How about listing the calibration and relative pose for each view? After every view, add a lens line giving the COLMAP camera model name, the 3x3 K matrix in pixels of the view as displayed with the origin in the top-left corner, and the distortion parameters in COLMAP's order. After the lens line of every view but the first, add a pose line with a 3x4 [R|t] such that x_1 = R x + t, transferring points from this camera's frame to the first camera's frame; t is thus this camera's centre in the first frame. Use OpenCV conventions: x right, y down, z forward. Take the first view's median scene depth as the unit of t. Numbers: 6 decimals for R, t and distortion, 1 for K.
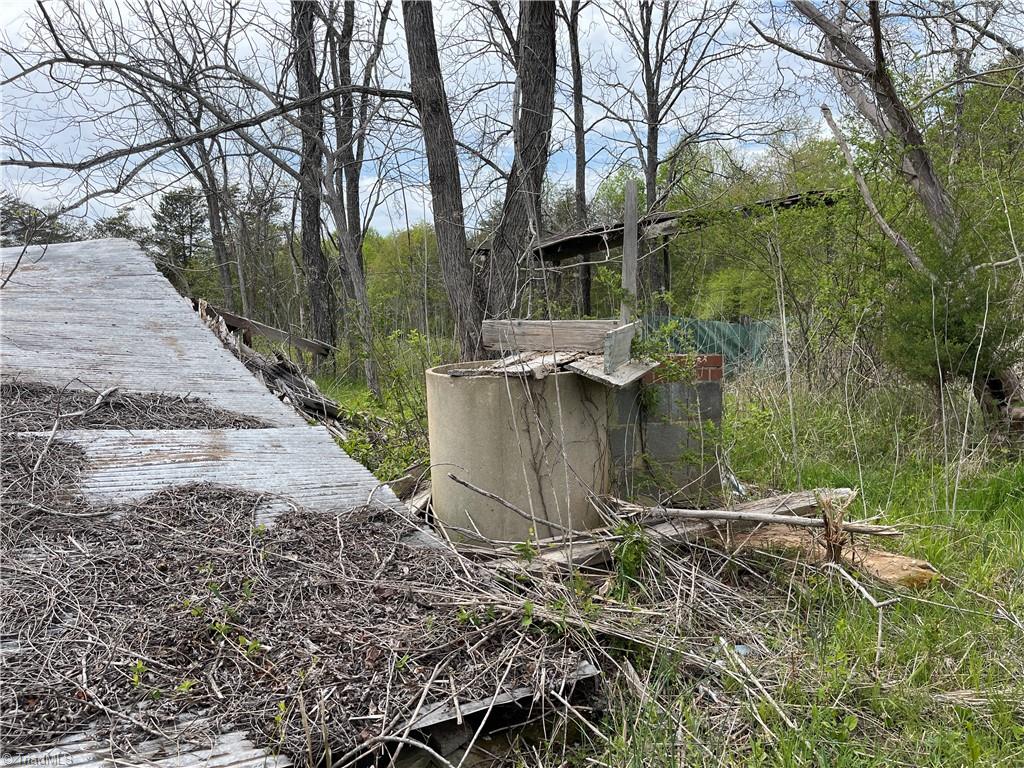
lens RADIAL K [[780.9, 0, 501.9], [0, 780.9, 383.7], [0, 0, 1]] dist [0.085176, -0.103281]
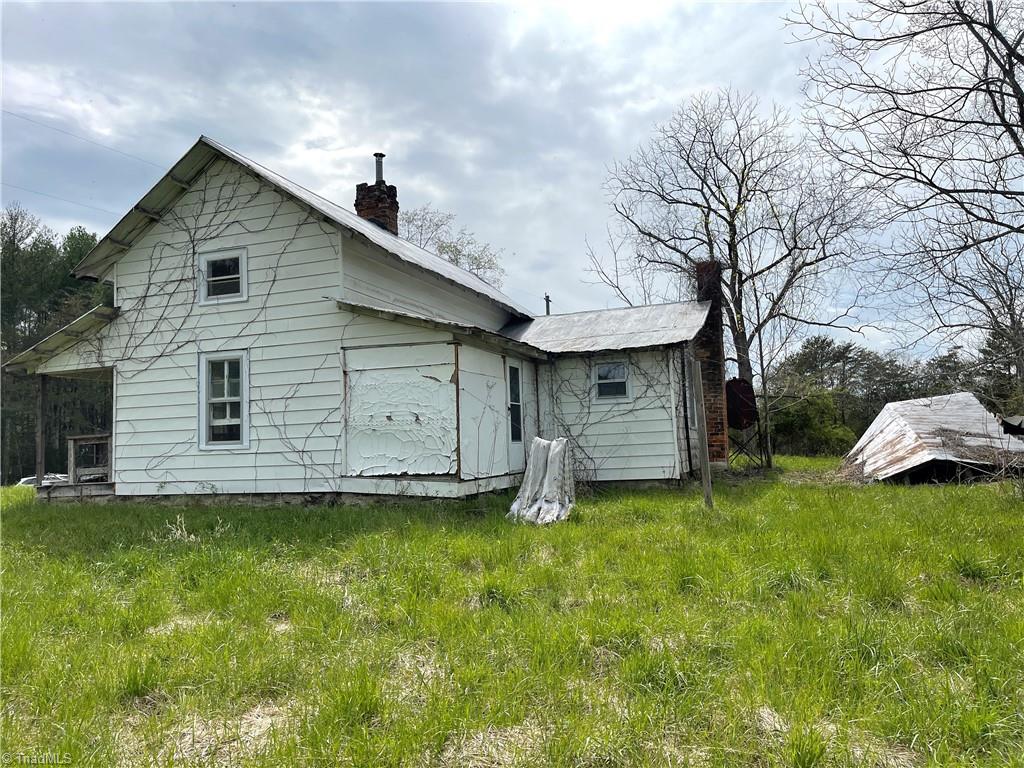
lens RADIAL K [[780.9, 0, 501.9], [0, 780.9, 383.7], [0, 0, 1]] dist [0.085176, -0.103281]
pose [[0.575391, -0.080565, -0.813901, 0.087264], [-0.054081, 0.989211, -0.136152, 0.026020], [0.816089, 0.122357, 0.564826, -0.194583]]
